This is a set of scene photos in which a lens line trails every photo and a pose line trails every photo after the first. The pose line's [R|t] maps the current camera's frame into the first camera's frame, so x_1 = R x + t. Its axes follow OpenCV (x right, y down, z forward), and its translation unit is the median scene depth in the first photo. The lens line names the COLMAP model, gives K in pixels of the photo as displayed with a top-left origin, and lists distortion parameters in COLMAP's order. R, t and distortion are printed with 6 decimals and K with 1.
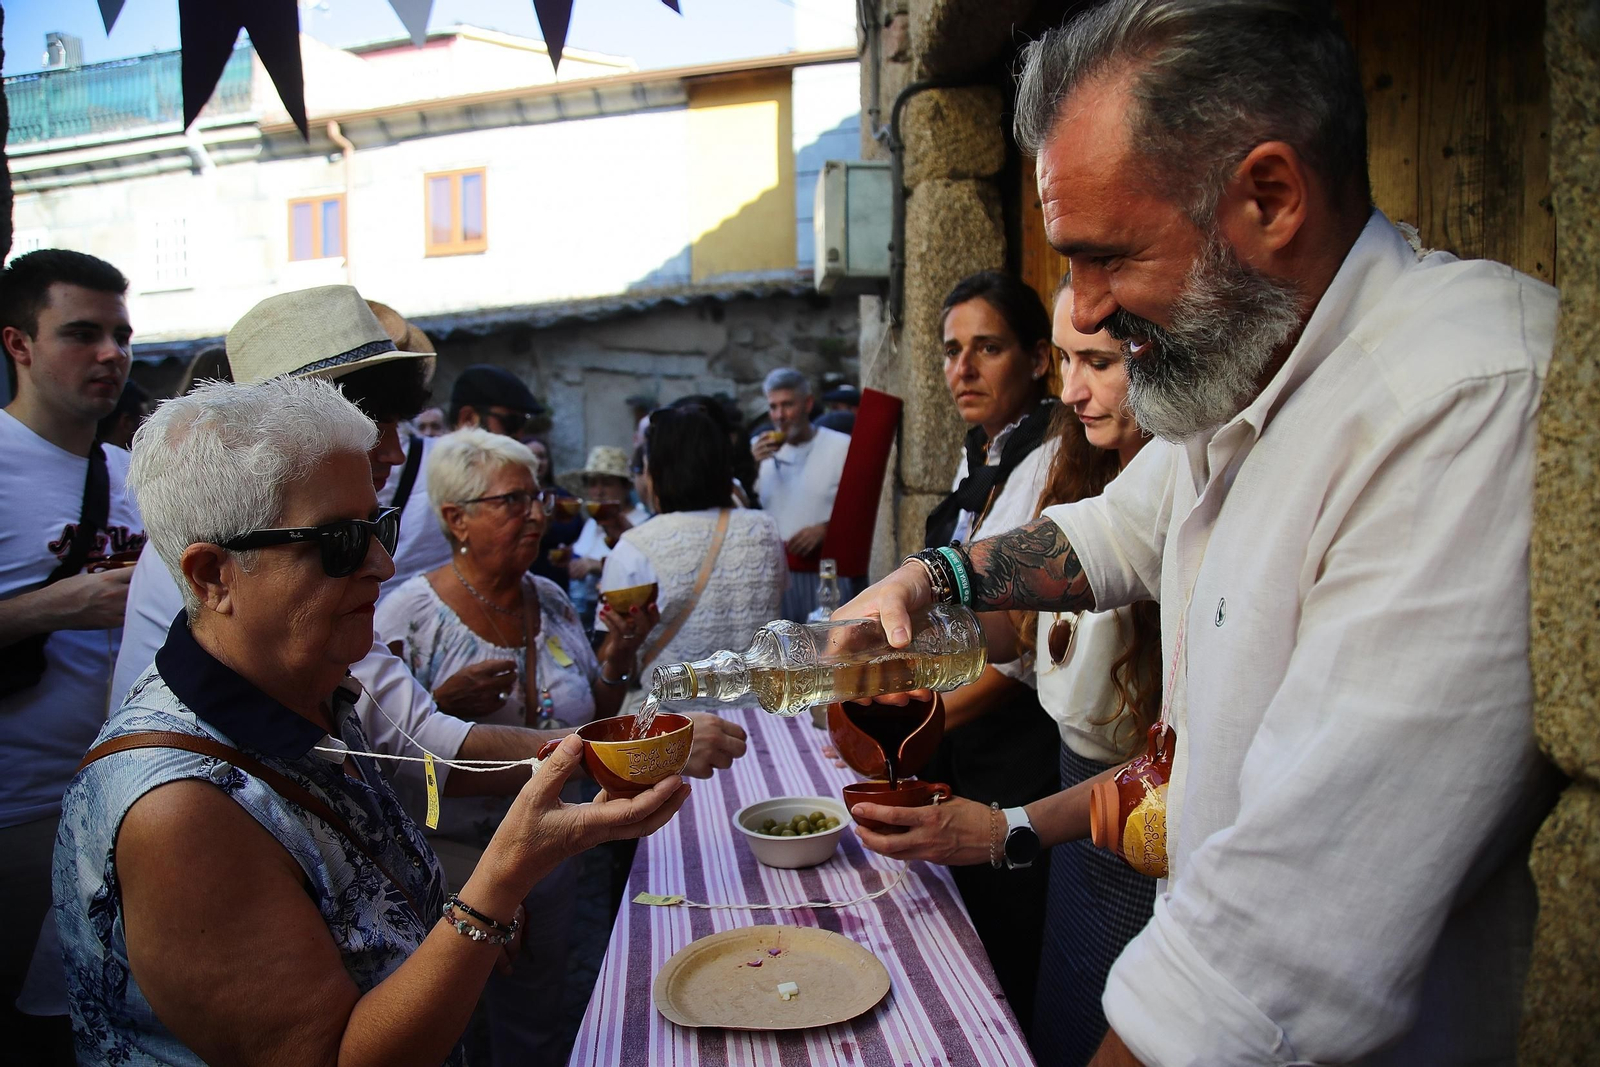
lens RADIAL K [[1123.1, 0, 795.1], [0, 1123.1, 515.0], [0, 0, 1]] dist [-0.072739, -0.000672]
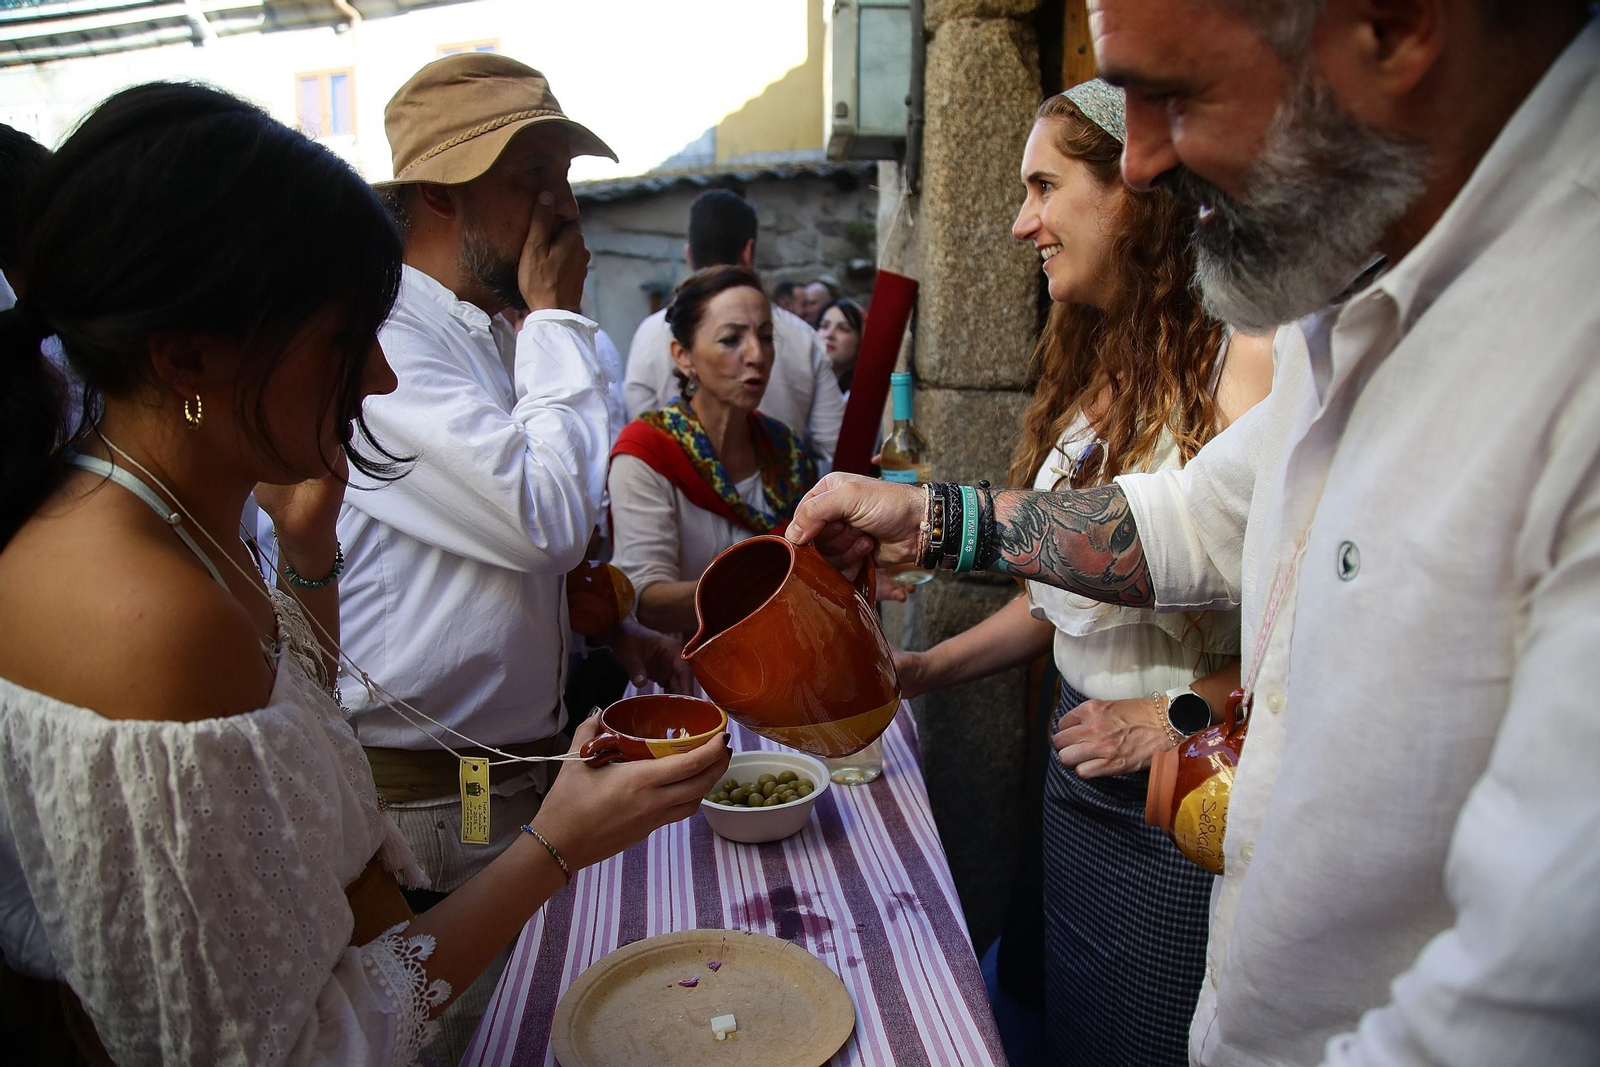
lens RADIAL K [[1128.4, 0, 800.0], [0, 1128.4, 533.5], [0, 0, 1]] dist [-0.090659, 0.057214]
pose [[0.999676, 0.013256, -0.021737, 0.026664], [-0.010764, 0.993762, 0.111005, -0.002830], [0.023073, -0.110735, 0.993582, 0.114036]]
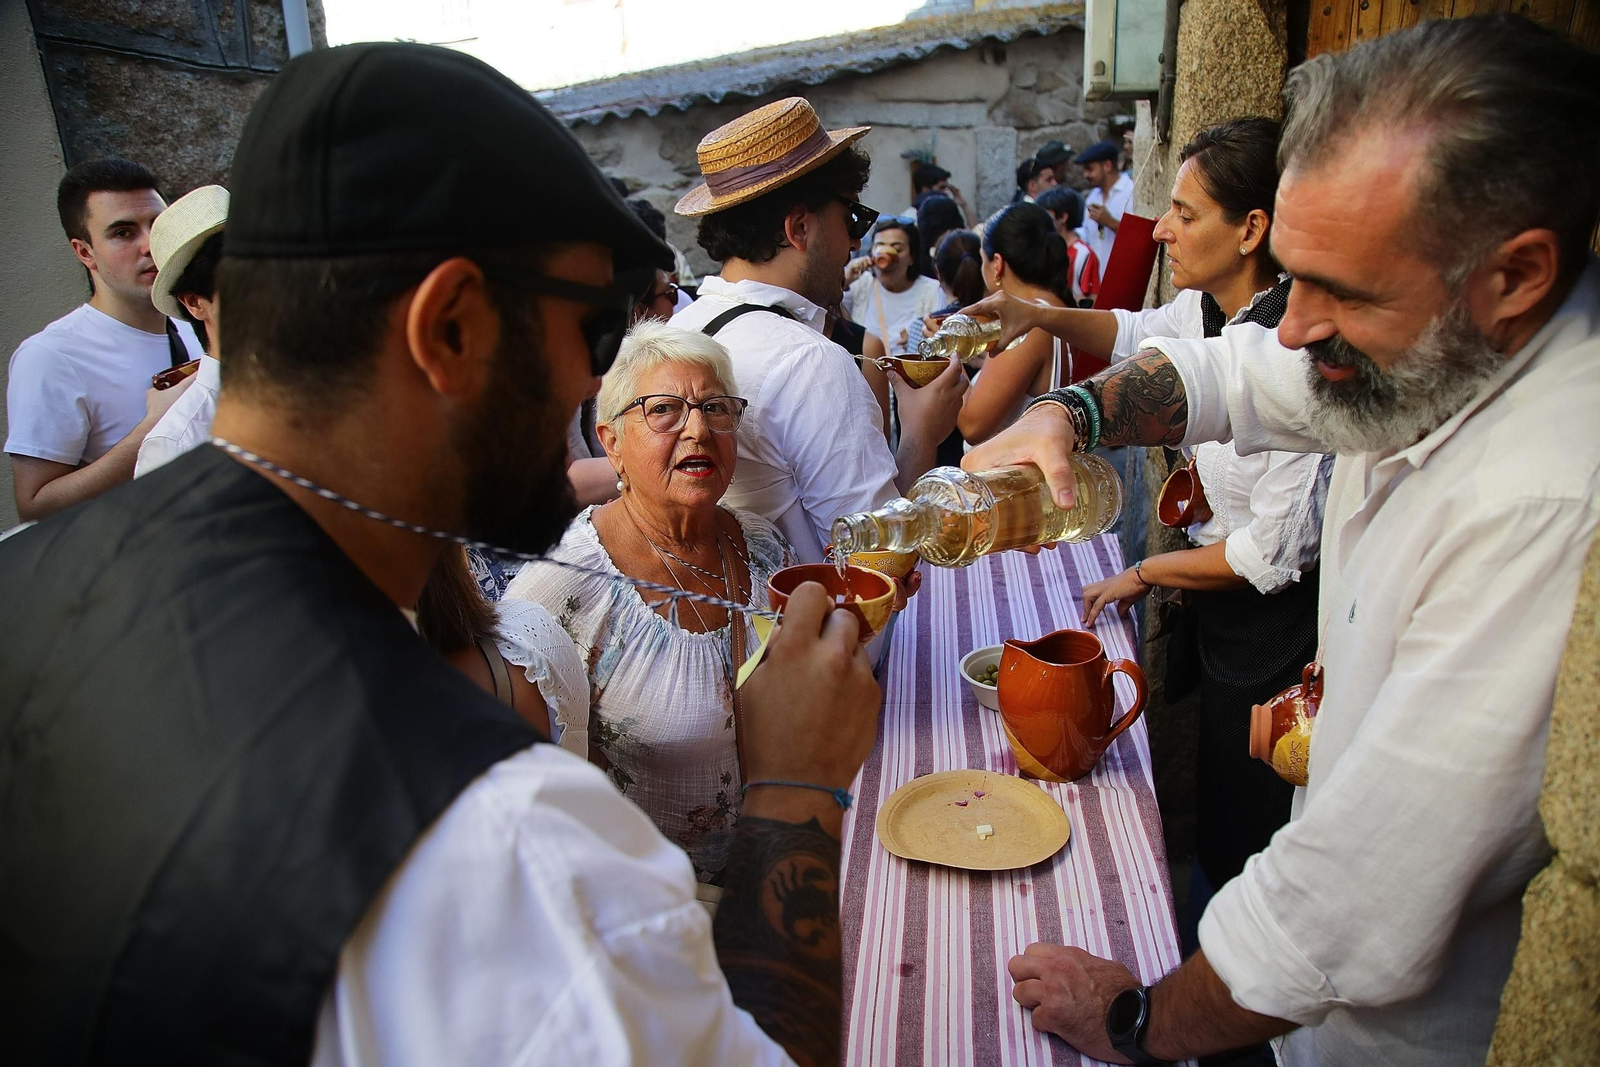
lens RADIAL K [[1128.4, 0, 800.0], [0, 1128.4, 533.5], [0, 0, 1]] dist [-0.090659, 0.057214]
pose [[0.970786, 0.053093, -0.233999, 0.029648], [0.007177, 0.968351, 0.249488, -0.090123], [0.239839, -0.243879, 0.939681, -0.060546]]
